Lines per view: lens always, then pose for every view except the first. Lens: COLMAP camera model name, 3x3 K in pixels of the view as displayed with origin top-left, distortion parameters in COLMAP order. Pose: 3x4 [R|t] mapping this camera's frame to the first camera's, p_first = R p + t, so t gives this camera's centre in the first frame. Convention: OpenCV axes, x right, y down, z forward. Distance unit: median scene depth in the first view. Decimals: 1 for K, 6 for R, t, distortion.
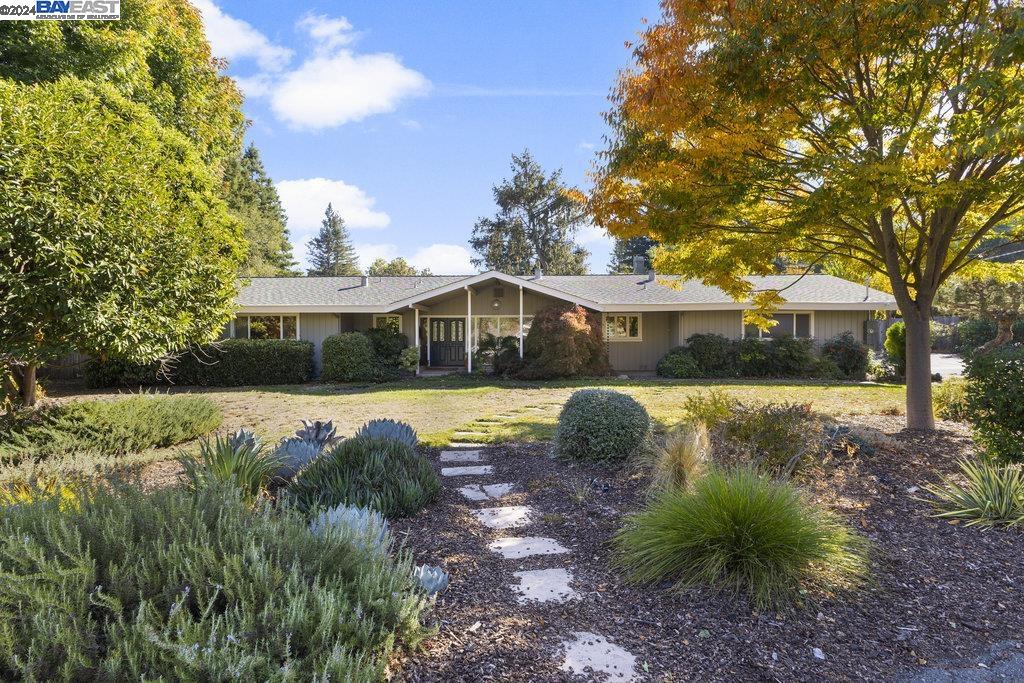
lens RADIAL K [[494.3, 0, 514.5], [0, 494.3, 339.7], [0, 0, 1]] dist [0.003216, 0.000965]
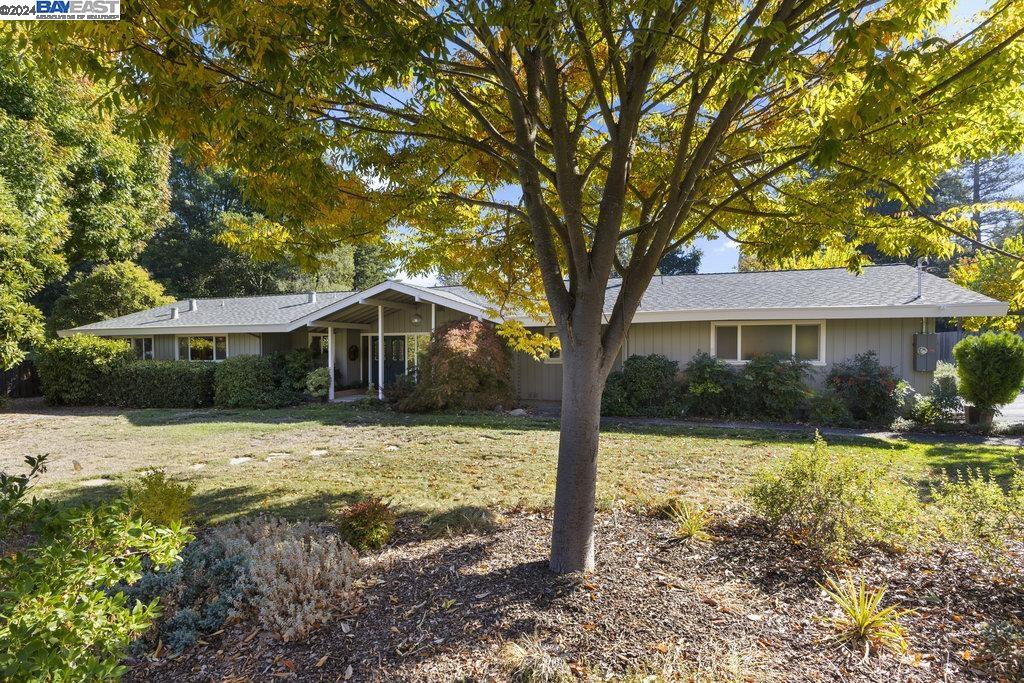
lens RADIAL K [[494.3, 0, 514.5], [0, 494.3, 339.7], [0, 0, 1]] dist [0.003216, 0.000965]
pose [[0.954210, -0.009175, -0.298996, 0.406106], [0.000877, 0.999611, -0.027873, -0.013641], [0.299136, 0.026334, 0.953847, 0.240213]]
